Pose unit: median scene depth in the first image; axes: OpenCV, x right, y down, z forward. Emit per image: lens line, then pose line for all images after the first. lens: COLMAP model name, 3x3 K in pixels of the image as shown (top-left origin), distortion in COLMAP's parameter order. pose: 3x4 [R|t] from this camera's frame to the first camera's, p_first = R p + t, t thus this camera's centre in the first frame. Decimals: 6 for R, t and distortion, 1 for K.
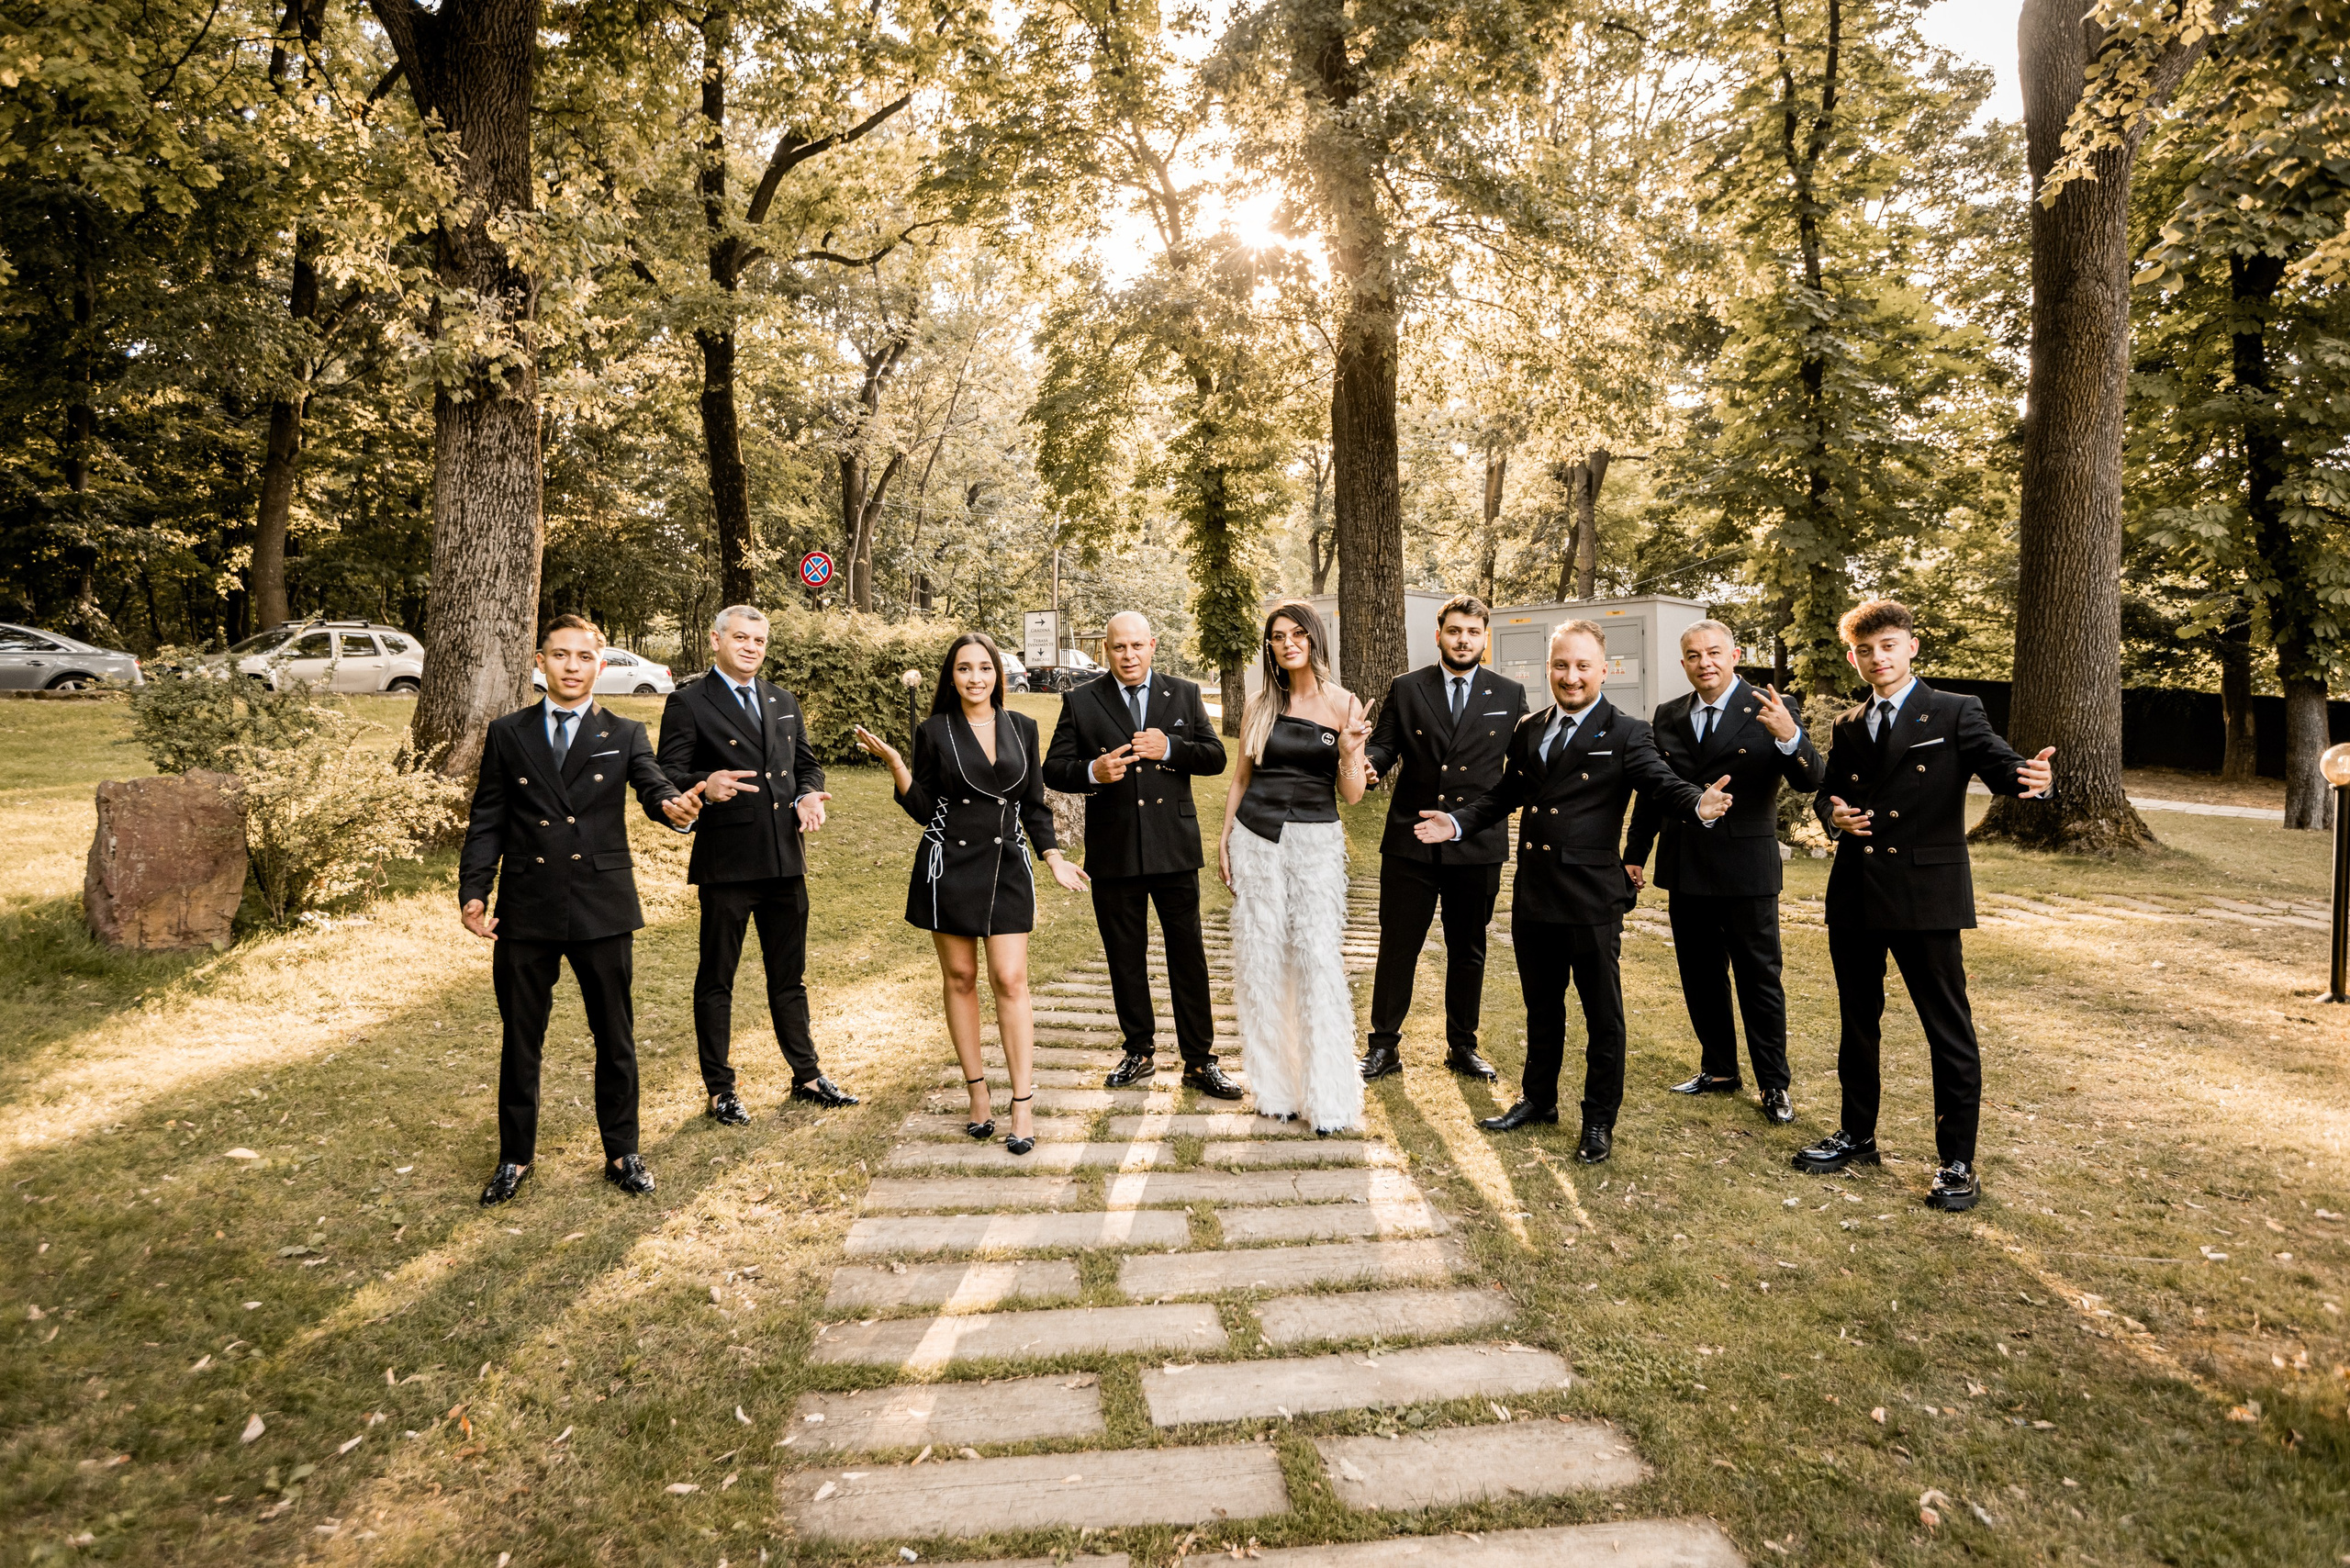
lens RADIAL K [[1452.4, 0, 1173.9], [0, 1452.4, 784.3], [0, 0, 1]] dist [-0.041488, 0.047075]
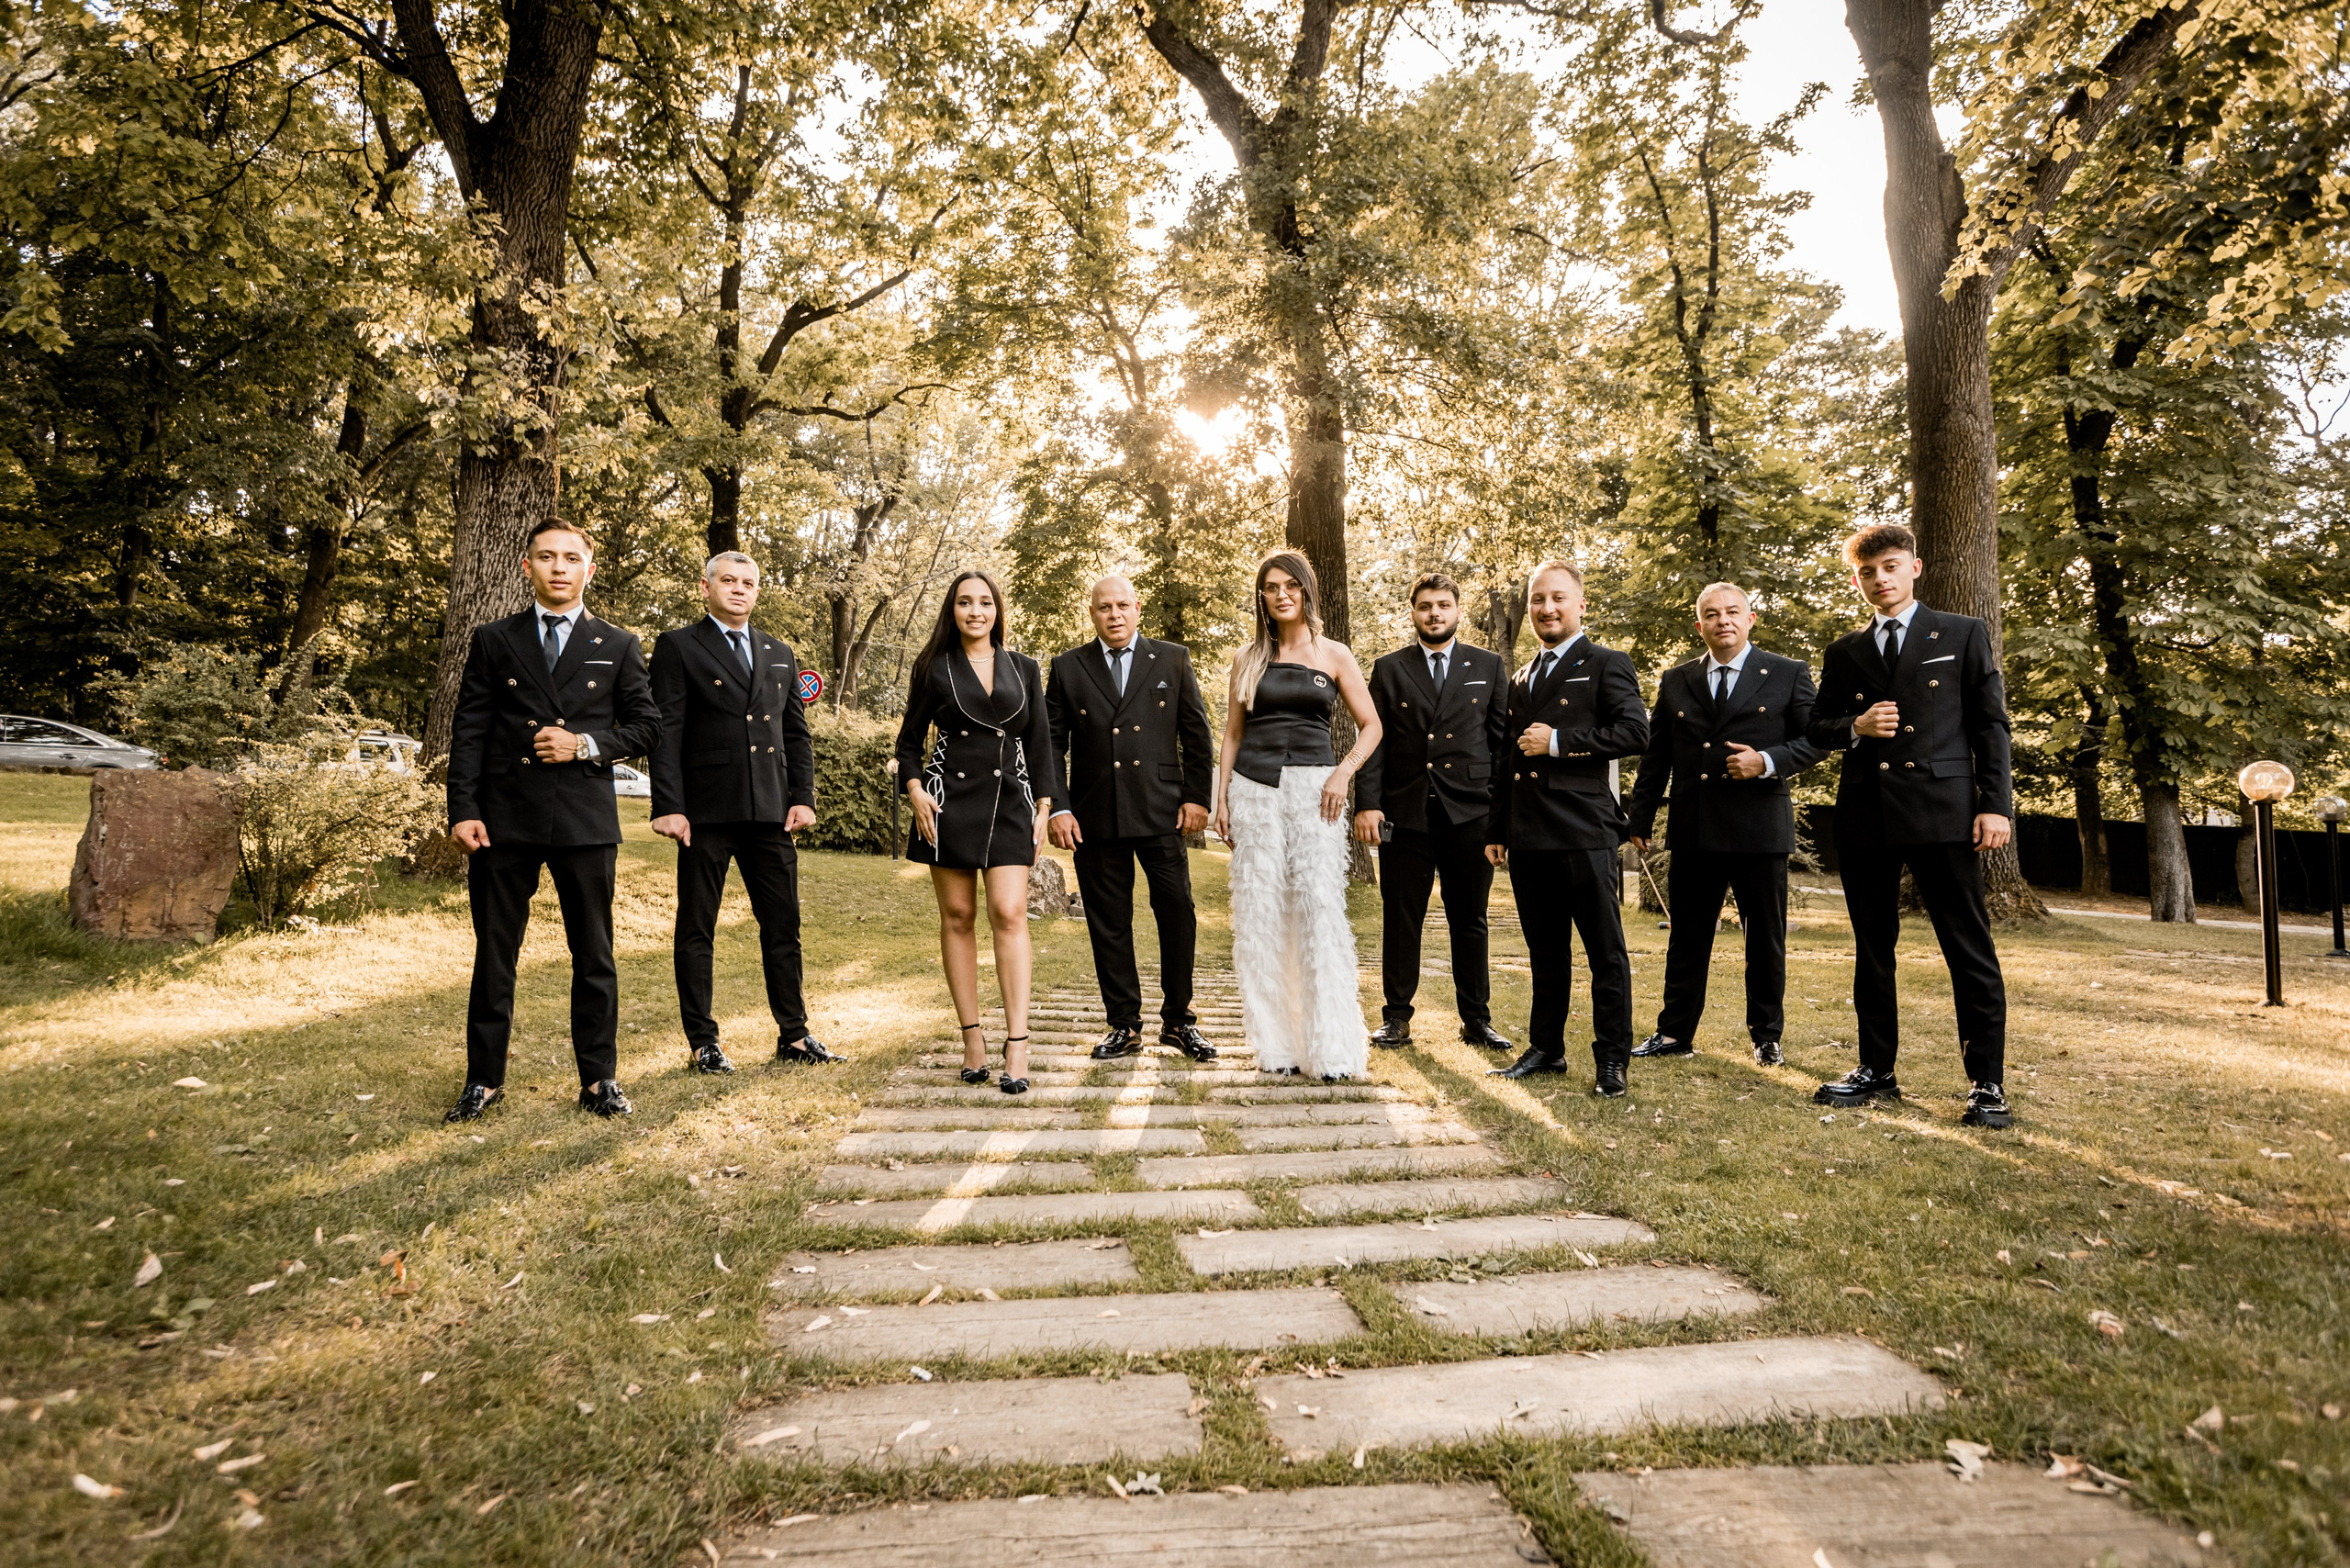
lens RADIAL K [[1315.7, 0, 1163.2], [0, 1315.7, 782.1], [0, 0, 1]] dist [-0.051248, 0.040086]
pose [[0.999524, 0.009991, 0.029191, -0.024010], [-0.006562, 0.993311, -0.115282, 0.096254], [-0.030147, 0.115036, 0.992904, 0.072479]]
